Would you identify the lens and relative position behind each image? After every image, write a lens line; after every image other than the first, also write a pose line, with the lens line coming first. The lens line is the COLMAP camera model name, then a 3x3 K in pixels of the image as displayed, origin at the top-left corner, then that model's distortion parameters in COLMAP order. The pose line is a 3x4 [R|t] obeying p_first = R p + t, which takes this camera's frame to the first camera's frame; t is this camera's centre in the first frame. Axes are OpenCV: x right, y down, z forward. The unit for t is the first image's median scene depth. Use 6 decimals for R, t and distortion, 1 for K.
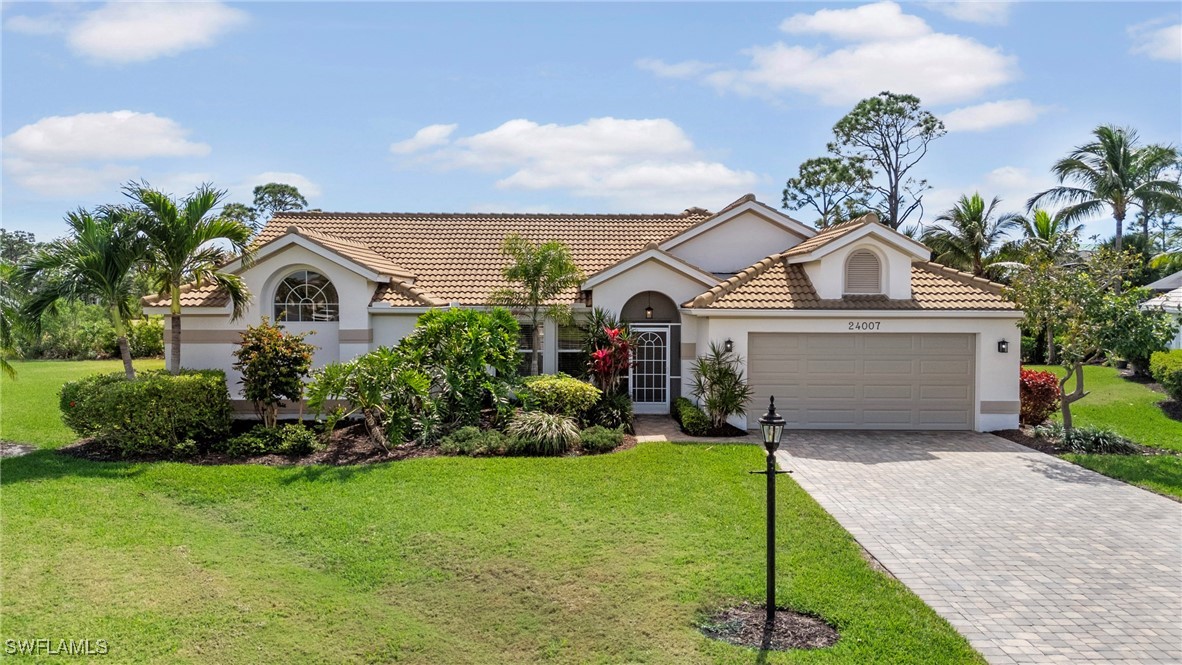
lens RADIAL K [[878.7, 0, 592.8], [0, 878.7, 332.8], [0, 0, 1]] dist [-0.006384, -0.001305]
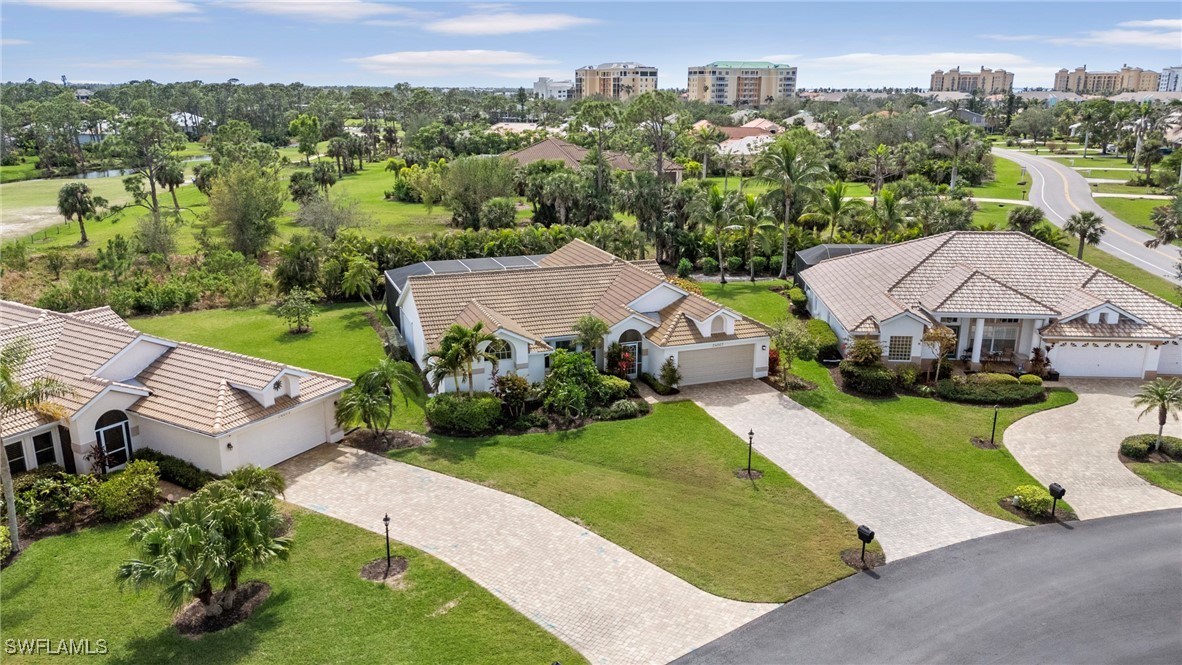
lens RADIAL K [[878.7, 0, 589.7], [0, 878.7, 331.1], [0, 0, 1]] dist [-0.006384, -0.001305]
pose [[0.933371, -0.097879, 0.345310, -0.956860], [0.009447, 0.968463, 0.248979, -0.709387], [-0.358789, -0.229127, 0.904860, -1.236977]]
